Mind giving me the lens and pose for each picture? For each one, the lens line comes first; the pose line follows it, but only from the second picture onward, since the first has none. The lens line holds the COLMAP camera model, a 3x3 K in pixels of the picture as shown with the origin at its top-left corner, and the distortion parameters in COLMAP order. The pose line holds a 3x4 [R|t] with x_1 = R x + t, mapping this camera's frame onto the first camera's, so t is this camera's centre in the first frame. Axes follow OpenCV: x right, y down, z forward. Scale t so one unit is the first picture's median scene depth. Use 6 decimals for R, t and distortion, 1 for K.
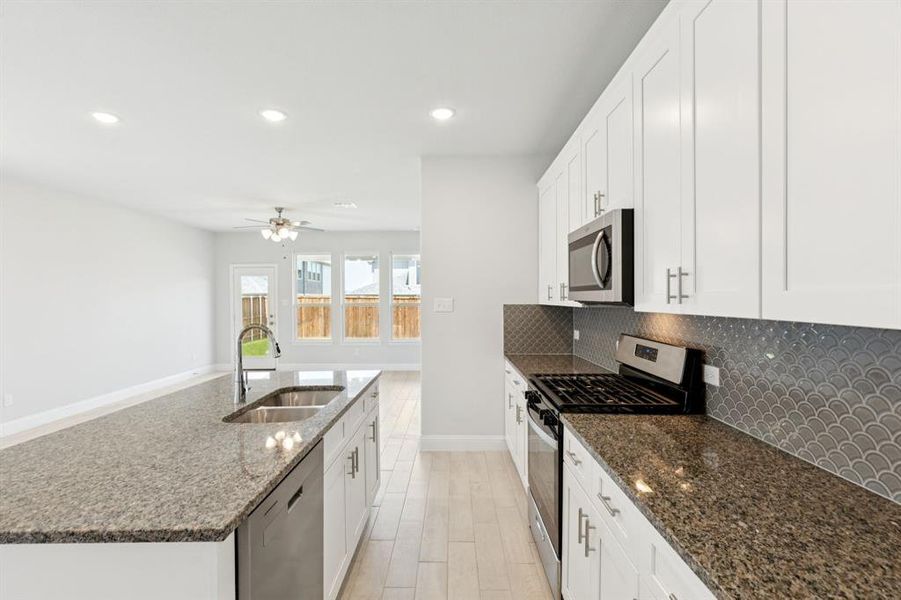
lens RADIAL K [[423.6, 0, 438.3], [0, 423.6, 297.2], [0, 0, 1]] dist [0.002150, -0.001114]
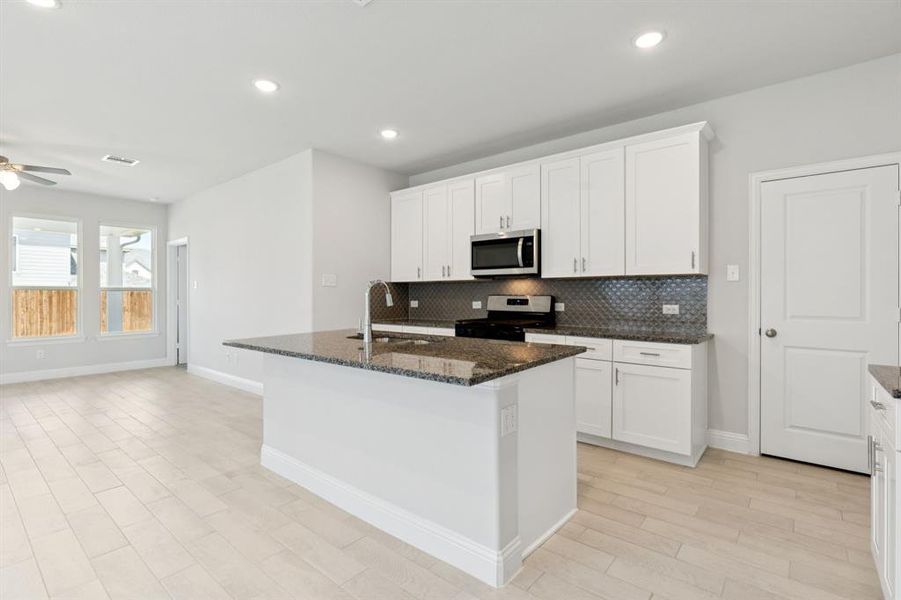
lens RADIAL K [[462.0, 0, 433.8], [0, 462.0, 290.0], [0, 0, 1]] dist [-0.003000, 0.000215]
pose [[0.651415, 0.003193, 0.758715, -0.926288], [0.001111, 0.999986, -0.005162, 0.059968], [-0.758721, 0.004205, 0.651402, -0.049042]]
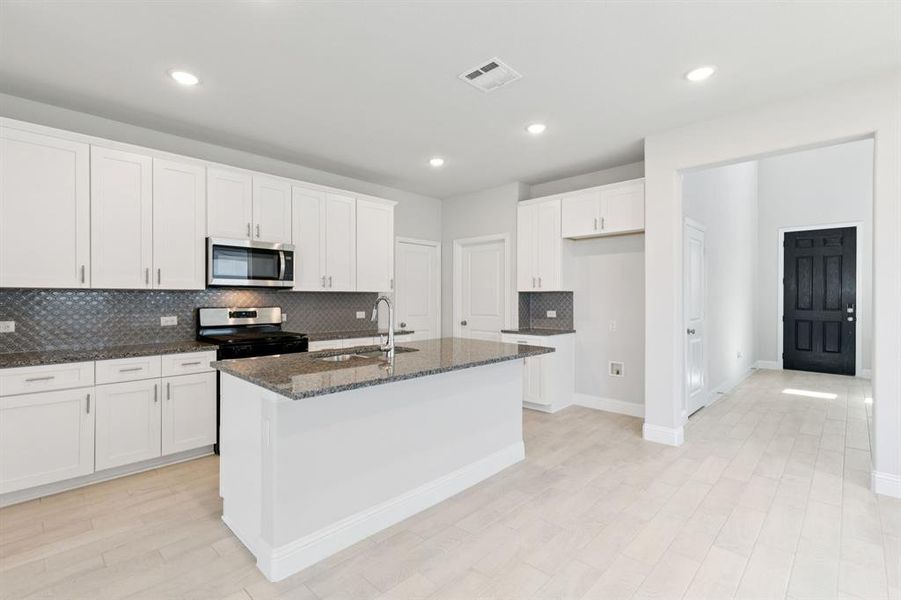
lens RADIAL K [[409.2, 0, 457.0], [0, 409.2, 299.3], [0, 0, 1]] dist [0.012107, -0.000140]
pose [[-0.746451, 0.008925, 0.665381, -0.939018], [0.005112, 0.999957, -0.007678, 0.057704], [-0.665421, -0.002330, -0.746465, 1.156130]]
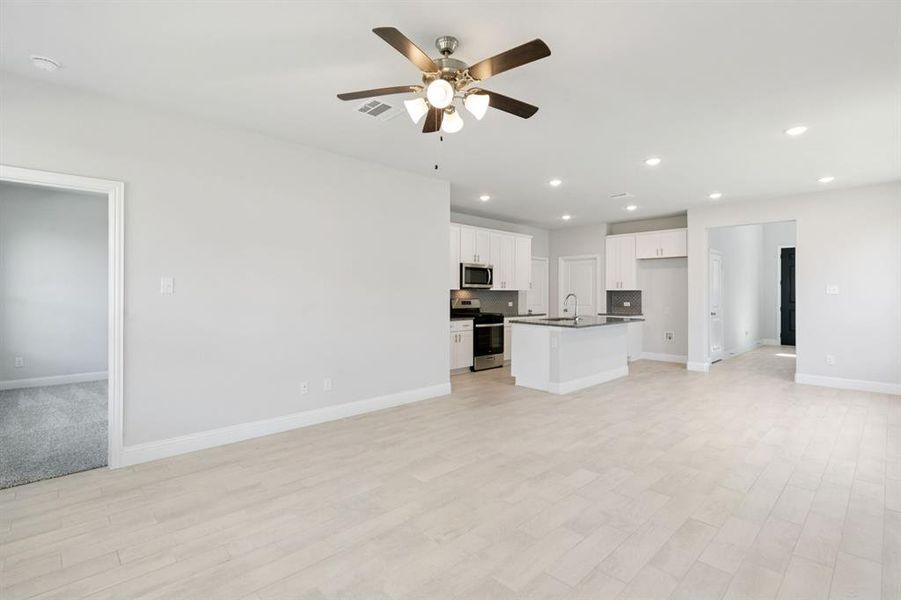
lens RADIAL K [[423.6, 0, 451.3], [0, 423.6, 289.7], [0, 0, 1]] dist [0.002150, -0.001114]
pose [[-0.717801, 0.010150, 0.696174, -1.218189], [0.000125, 0.999896, -0.014450, 0.051592], [-0.696248, -0.010285, -0.717728, 2.386923]]
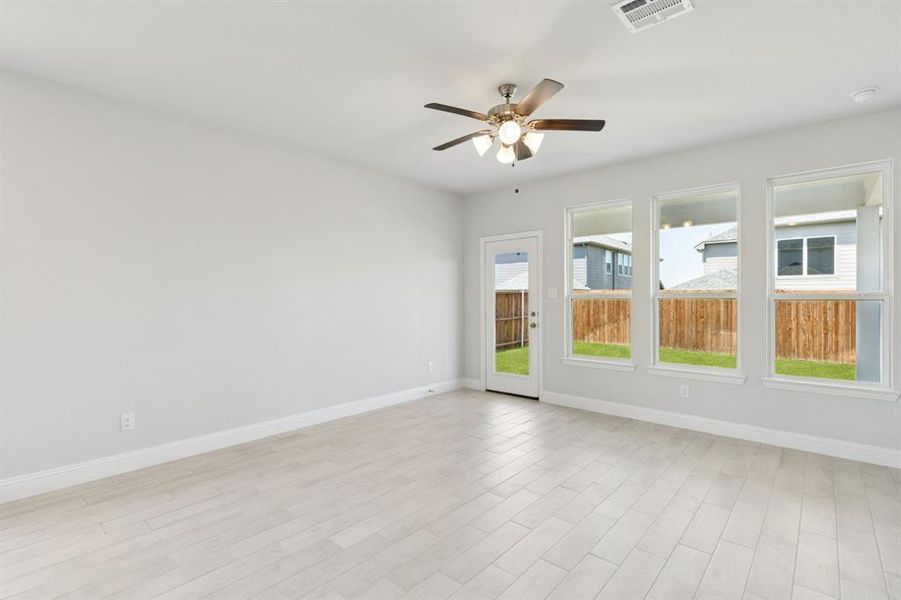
lens RADIAL K [[423.6, 0, 447.2], [0, 423.6, 299.0], [0, 0, 1]] dist [0.002150, -0.001114]
pose [[0.769645, 0.007908, -0.638423, -0.224444], [-0.003969, 0.999963, 0.007602, 0.045301], [0.638459, -0.003317, 0.769649, 1.094161]]
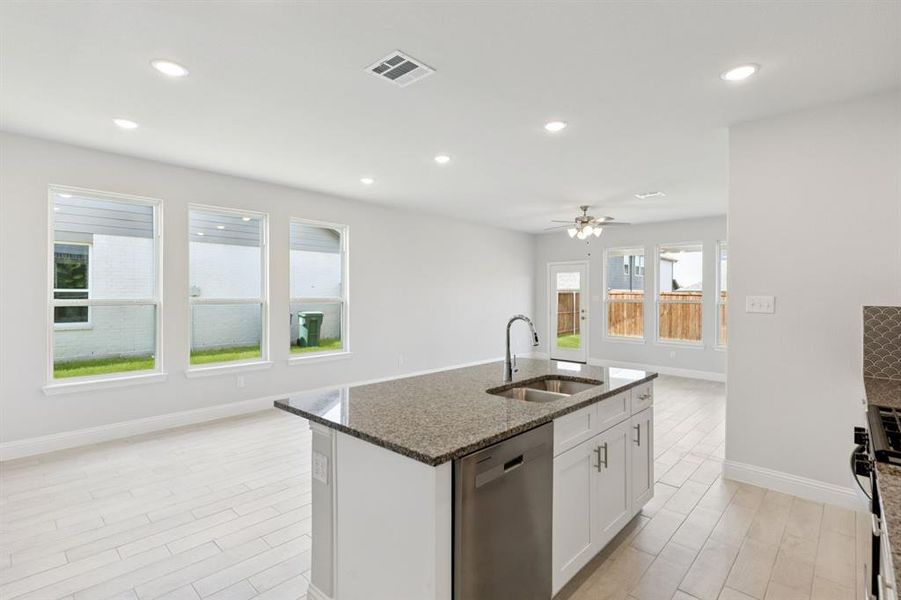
lens RADIAL K [[423.6, 0, 438.0], [0, 423.6, 292.6], [0, 0, 1]] dist [0.002150, -0.001114]
pose [[0.735789, 0.009988, -0.677138, 0.117690], [-0.010661, 0.999938, 0.003165, -0.000008], [0.677127, 0.004890, 0.735850, -0.004483]]
